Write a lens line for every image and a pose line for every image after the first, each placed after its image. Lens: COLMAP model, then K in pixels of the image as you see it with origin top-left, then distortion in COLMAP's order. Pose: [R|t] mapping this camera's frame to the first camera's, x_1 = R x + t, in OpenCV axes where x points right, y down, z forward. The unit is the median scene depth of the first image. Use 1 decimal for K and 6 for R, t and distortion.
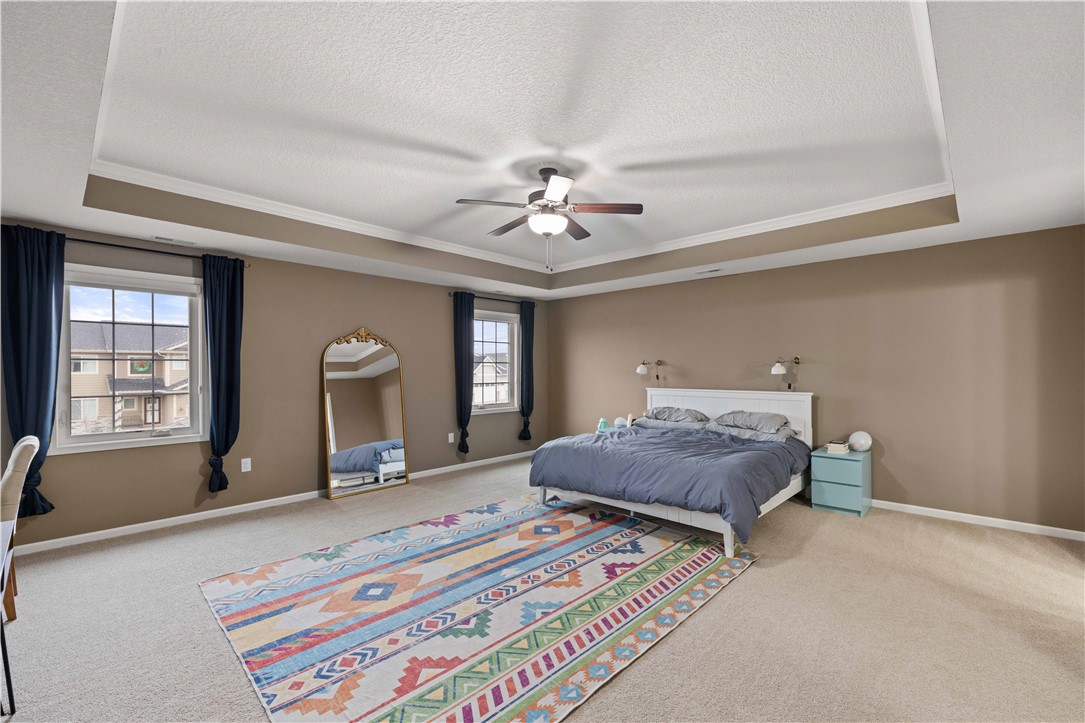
lens RADIAL K [[455.4, 0, 541.6], [0, 455.4, 364.1], [0, 0, 1]] dist [0.004261, 0.000060]
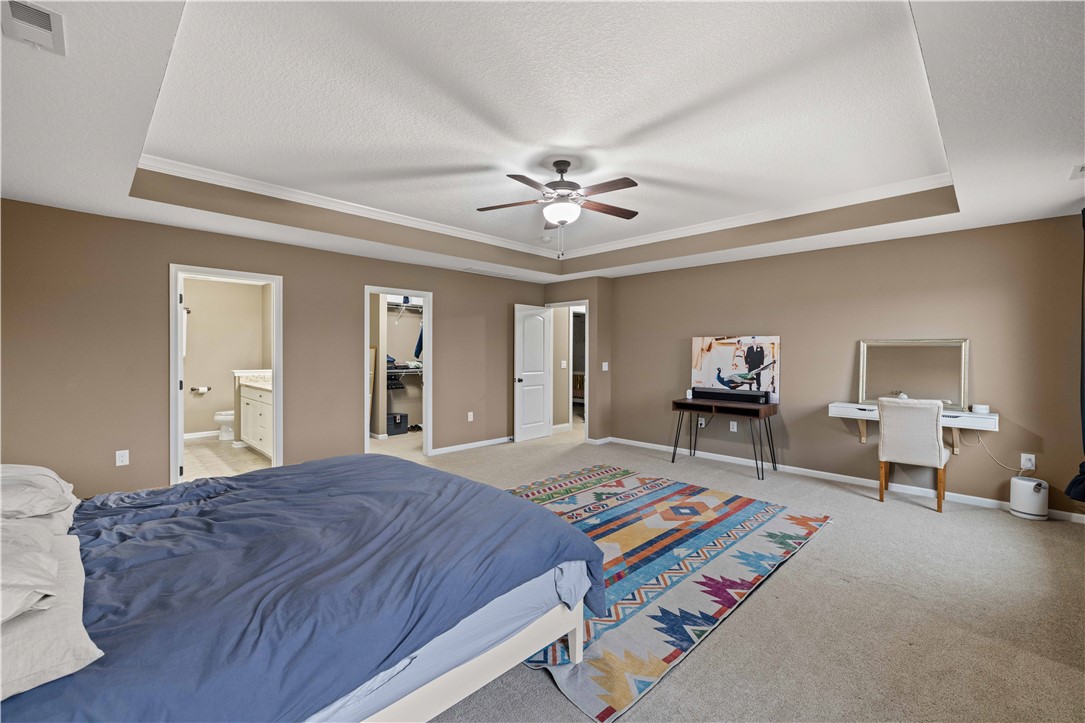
lens RADIAL K [[455.4, 0, 543.5], [0, 455.4, 358.9], [0, 0, 1]] dist [0.004261, 0.000060]
pose [[-0.999839, -0.002310, 0.017794, 0.044641], [-0.002228, 0.999987, 0.004662, 0.028285], [-0.017804, 0.004622, -0.999831, 2.426083]]
